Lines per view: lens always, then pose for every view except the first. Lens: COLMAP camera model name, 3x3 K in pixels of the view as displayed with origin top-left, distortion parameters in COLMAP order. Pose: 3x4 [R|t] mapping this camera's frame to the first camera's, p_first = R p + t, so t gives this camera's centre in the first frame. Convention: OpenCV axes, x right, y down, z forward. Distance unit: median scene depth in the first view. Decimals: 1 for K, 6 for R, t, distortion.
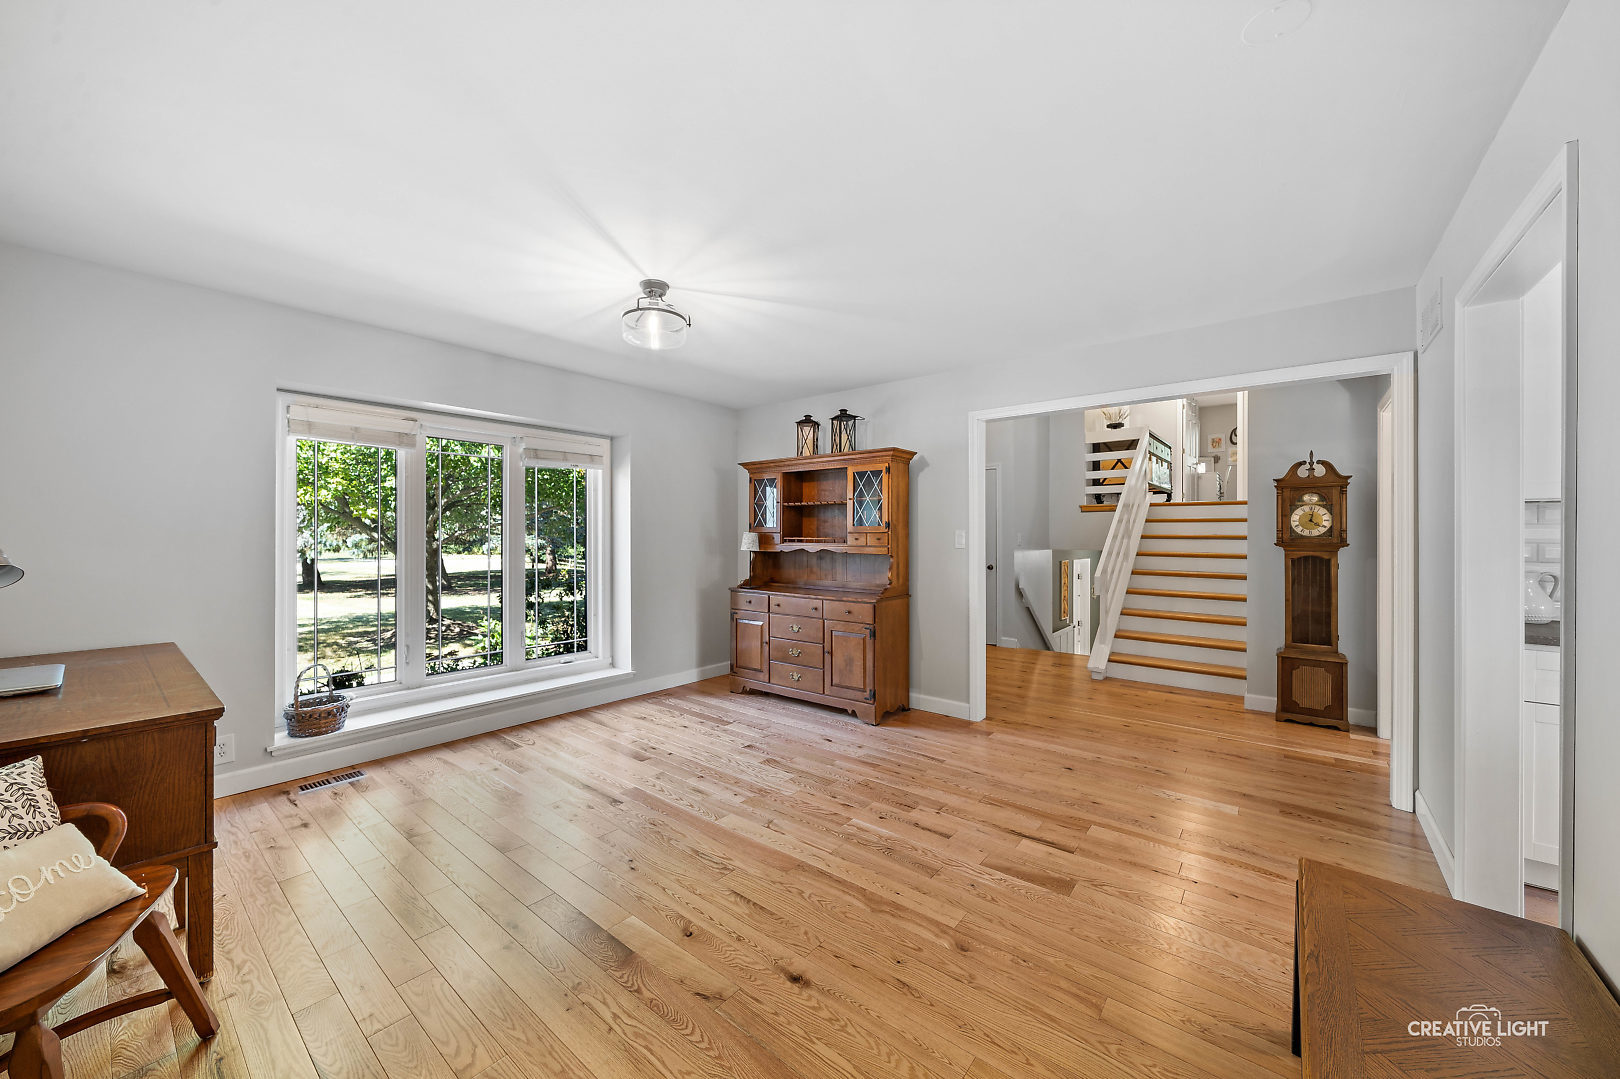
lens RADIAL K [[597.0, 0, 806.2], [0, 597.0, 540.1], [0, 0, 1]] dist [0.001299, 0.000043]
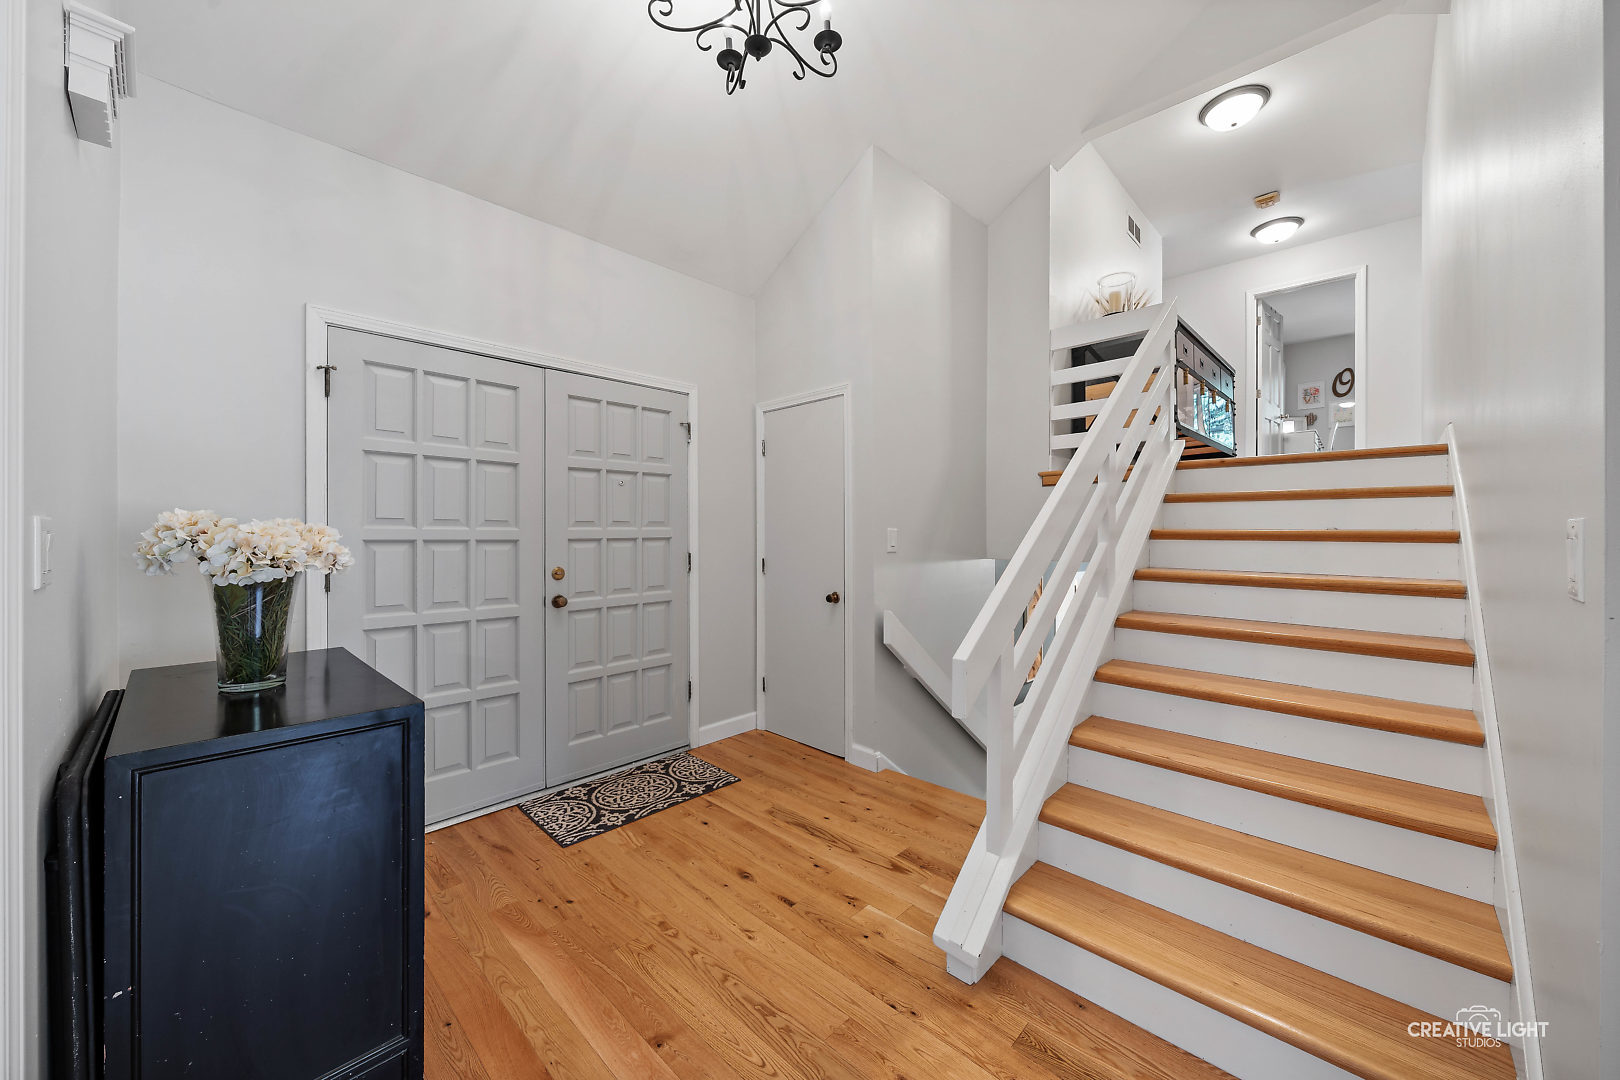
lens RADIAL K [[597.0, 0, 810.9], [0, 597.0, 539.4], [0, 0, 1]] dist [0.001299, 0.000043]
pose [[0.996443, -0.001026, -0.084262, 0.313147], [0.001524, 0.999982, 0.005839, -0.004579], [0.084254, -0.005947, 0.996427, 0.485032]]
